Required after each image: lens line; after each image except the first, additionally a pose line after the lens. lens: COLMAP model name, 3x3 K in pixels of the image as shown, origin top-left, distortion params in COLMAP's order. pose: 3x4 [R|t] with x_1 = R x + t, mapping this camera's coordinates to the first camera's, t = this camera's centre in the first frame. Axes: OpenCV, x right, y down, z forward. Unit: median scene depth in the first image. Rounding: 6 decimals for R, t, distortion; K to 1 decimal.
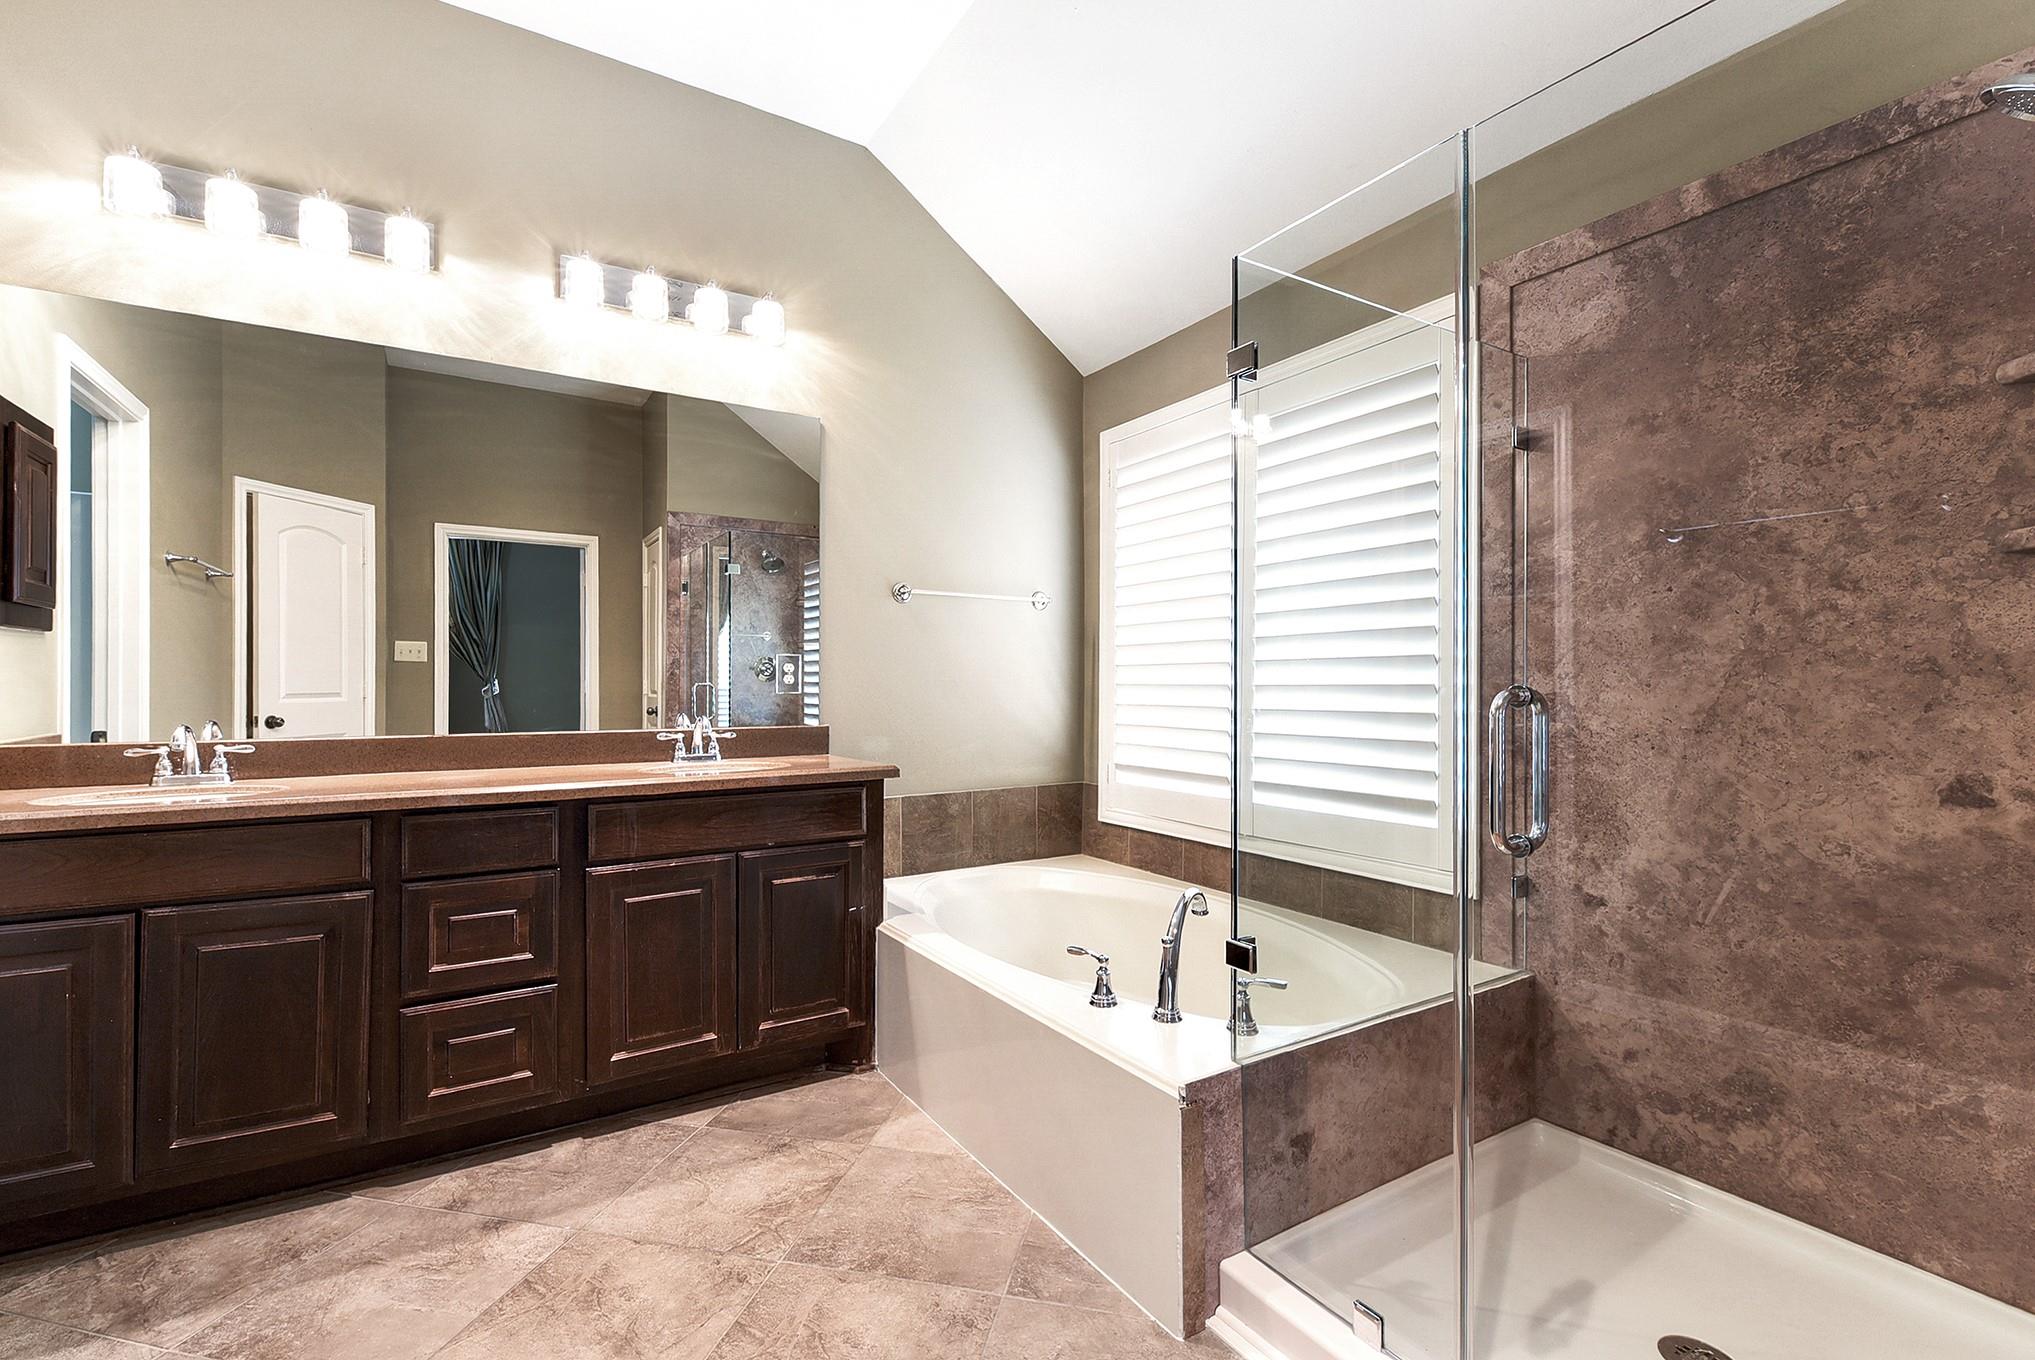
lens RADIAL K [[875.9, 0, 1017.9], [0, 875.9, 694.9], [0, 0, 1]] dist [0.019312, -0.011056]
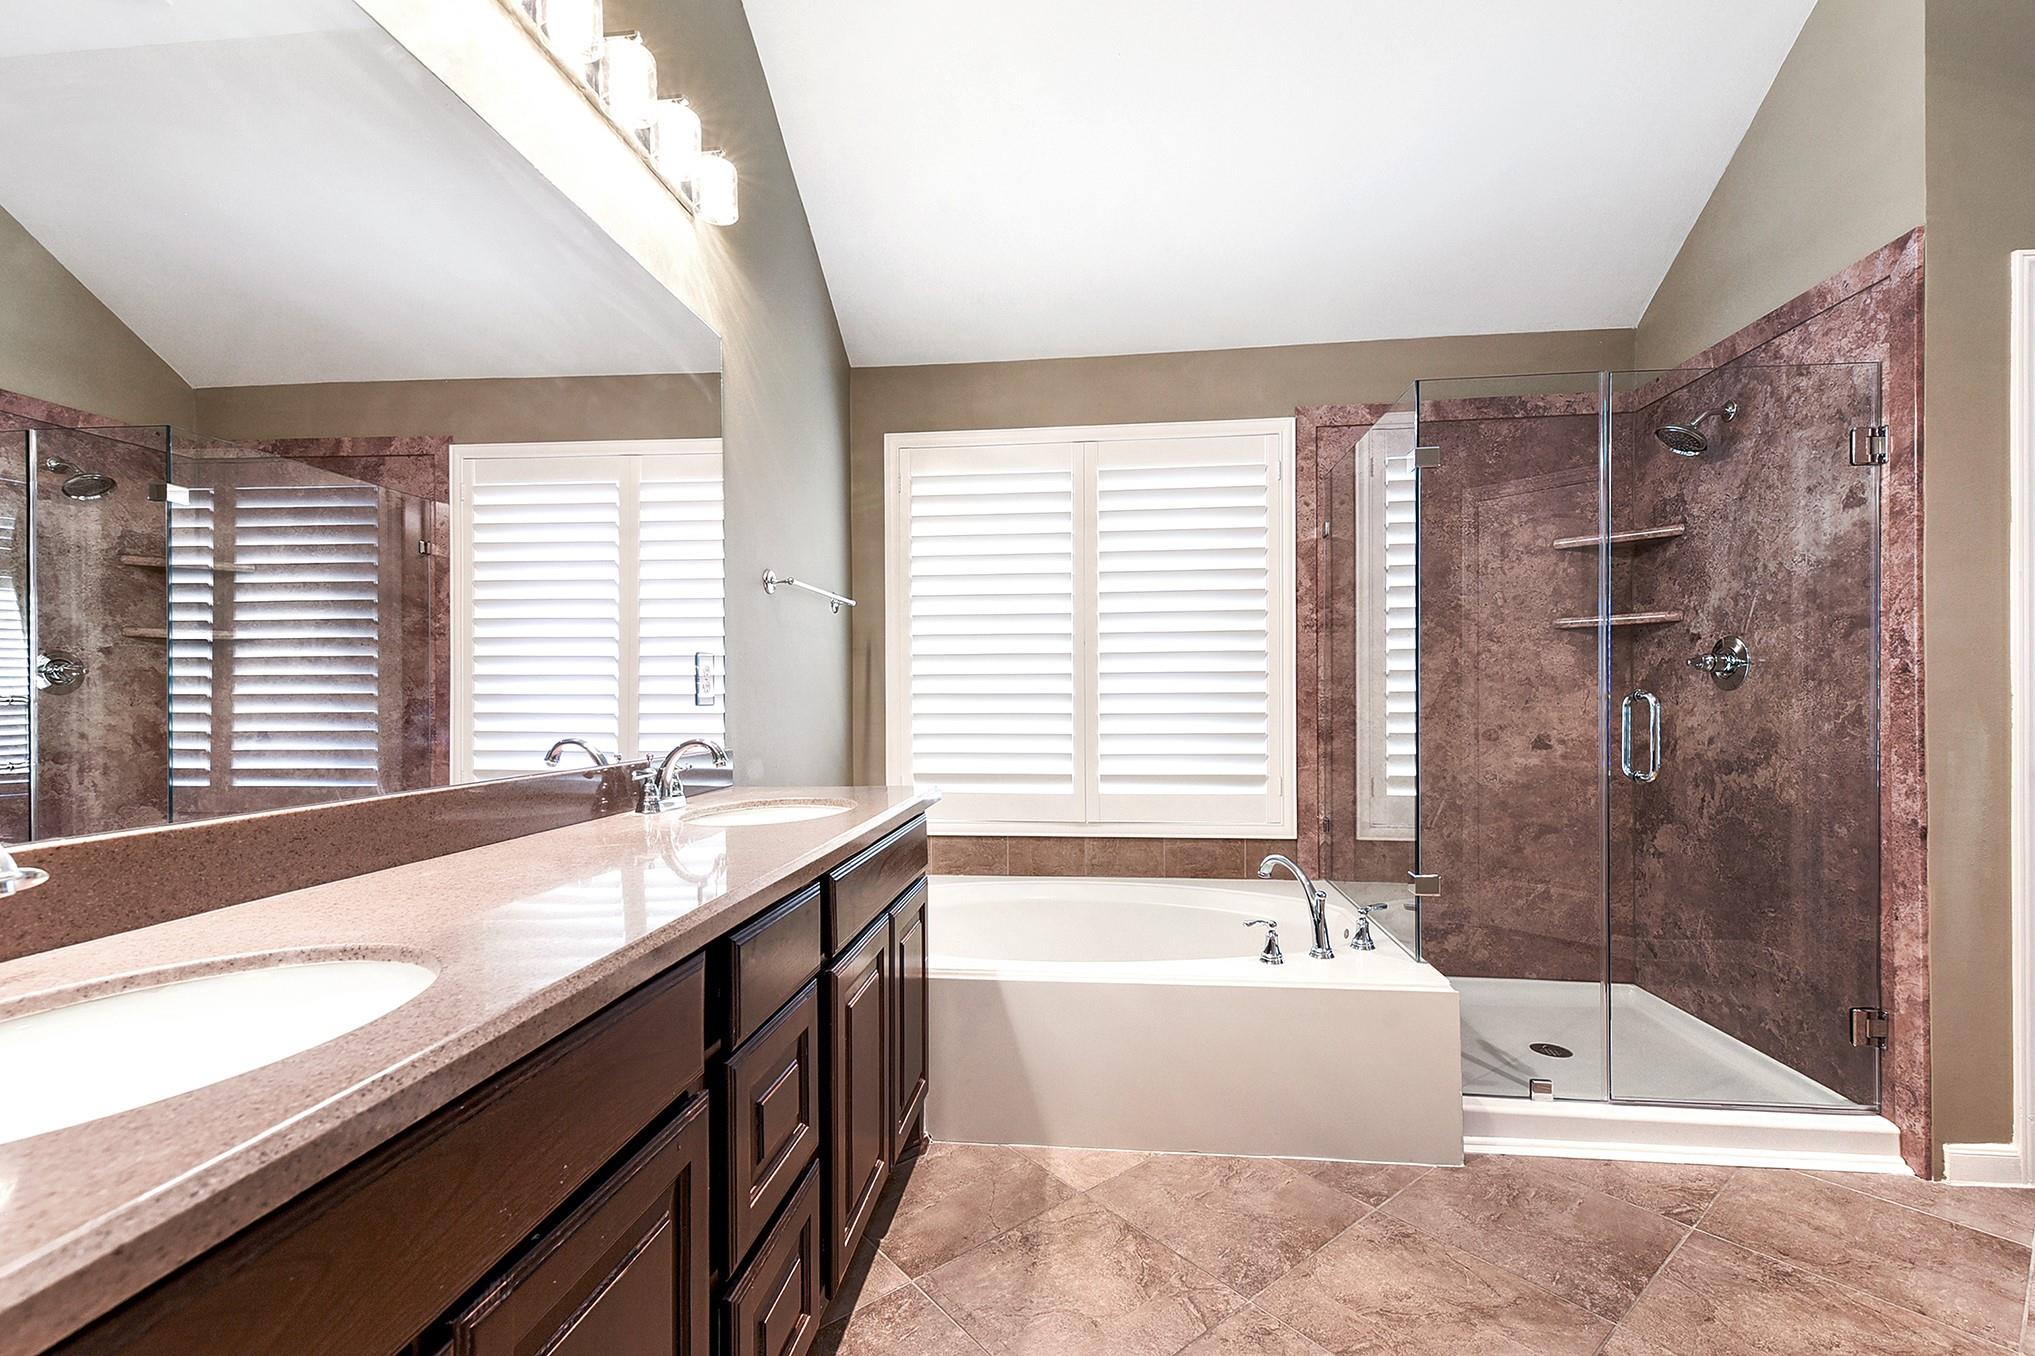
lens RADIAL K [[855.2, 0, 1011.5], [0, 855.2, 710.6], [0, 0, 1]] dist [0.026465, -0.000180]
pose [[0.626706, -0.016478, 0.779081, -1.150435], [0.014841, 0.999847, 0.009209, -0.001664], [-0.779114, 0.005791, 0.626855, 0.618296]]
